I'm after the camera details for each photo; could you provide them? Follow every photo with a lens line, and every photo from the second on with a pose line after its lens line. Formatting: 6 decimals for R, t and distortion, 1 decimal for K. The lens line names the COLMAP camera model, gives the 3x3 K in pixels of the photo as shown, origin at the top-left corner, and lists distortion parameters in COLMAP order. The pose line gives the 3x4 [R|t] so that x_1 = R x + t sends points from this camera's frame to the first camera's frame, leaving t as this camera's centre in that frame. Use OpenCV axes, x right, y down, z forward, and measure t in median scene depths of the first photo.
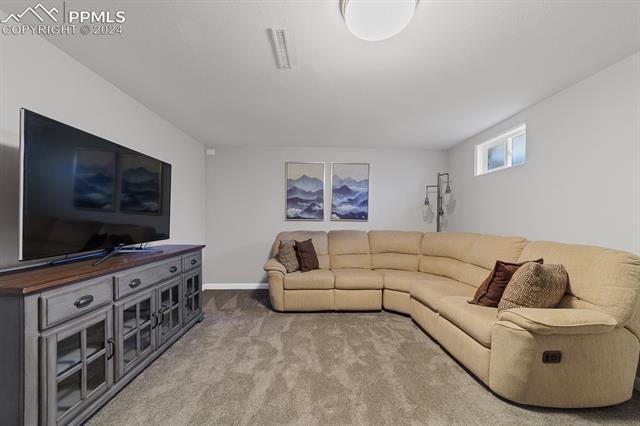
lens RADIAL K [[243.7, 0, 320.0], [0, 243.7, 213.0], [0, 0, 1]] dist [0.000232, 0.000083]
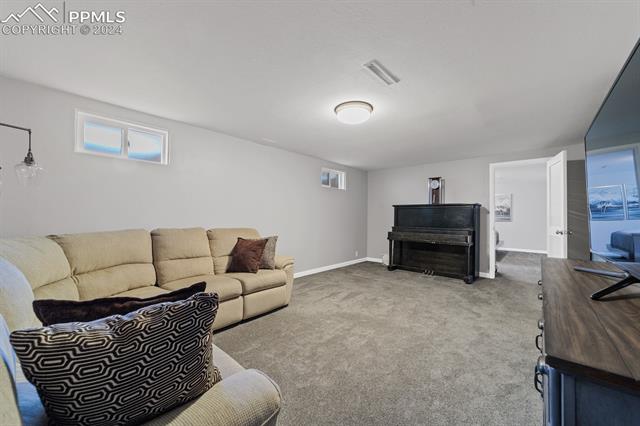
lens RADIAL K [[243.7, 0, 320.0], [0, 243.7, 213.0], [0, 0, 1]] dist [0.000232, 0.000083]
pose [[-0.728323, 0.000883, 0.685233, -0.553543], [0.005820, 0.999971, 0.004898, 0.041619], [-0.685209, 0.007555, -0.728307, 1.504100]]
